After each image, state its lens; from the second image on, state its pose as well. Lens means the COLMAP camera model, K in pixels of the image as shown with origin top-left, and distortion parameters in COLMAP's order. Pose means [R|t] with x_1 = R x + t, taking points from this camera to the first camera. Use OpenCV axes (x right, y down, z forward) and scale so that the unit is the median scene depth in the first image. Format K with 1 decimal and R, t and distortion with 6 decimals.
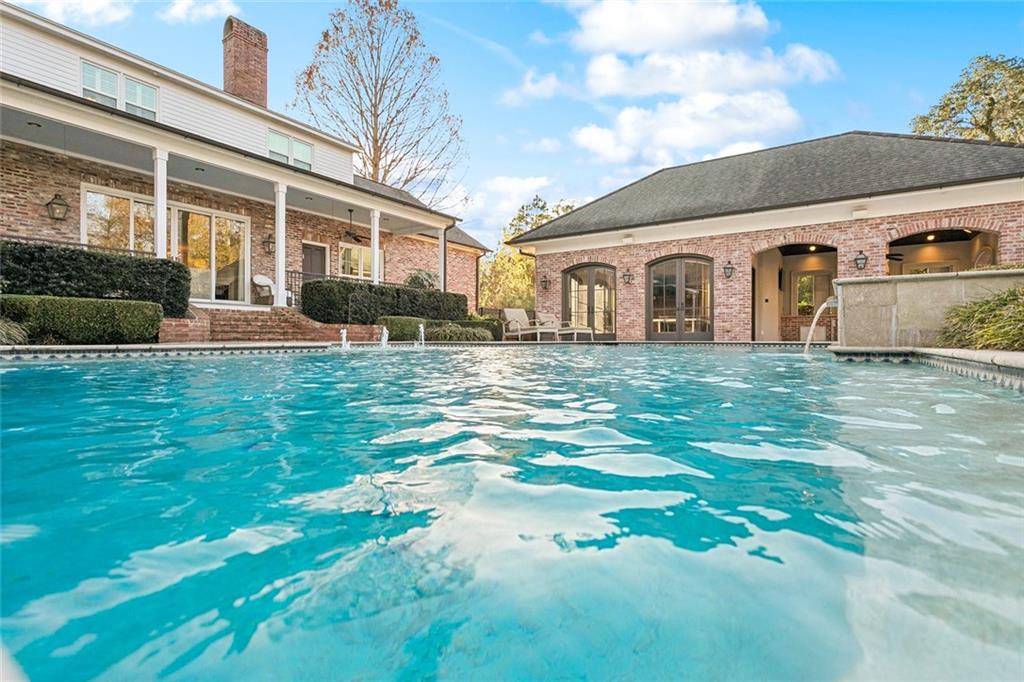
lens RADIAL K [[481.4, 0, 512.0], [0, 481.4, 341.0], [0, 0, 1]] dist [0.002437, 0.000600]
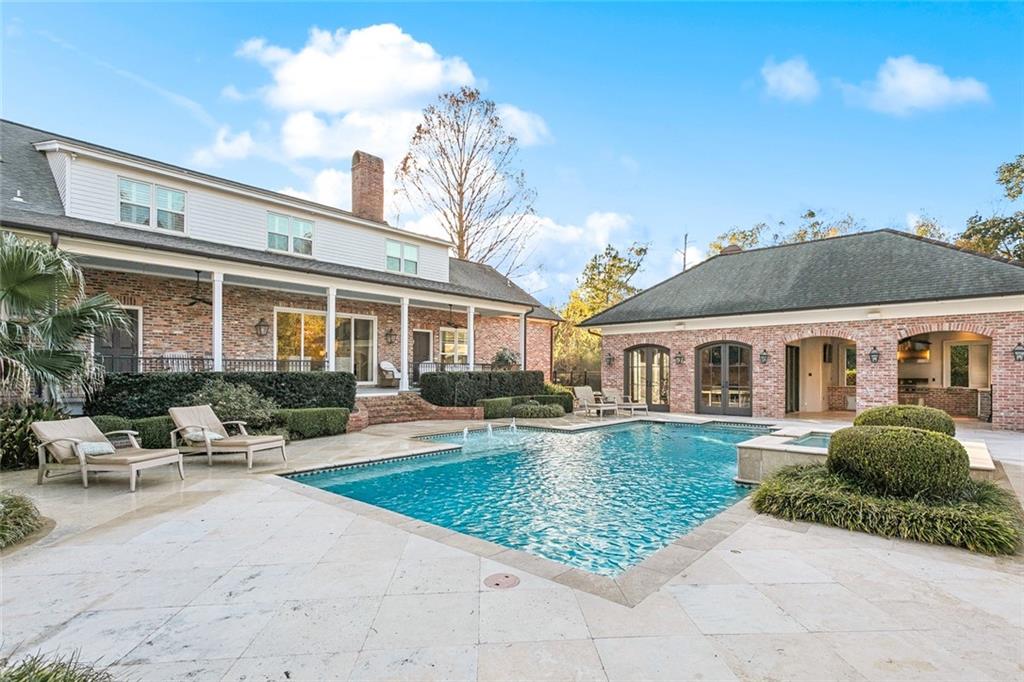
lens RADIAL K [[497.8, 0, 524.2], [0, 497.8, 371.4], [0, 0, 1]] dist [0.000668, 0.001016]
pose [[0.992238, 0.000725, -0.124349, 0.013985], [-0.001379, 0.999986, -0.005171, -0.091957], [0.124343, 0.005302, 0.992225, -0.252189]]
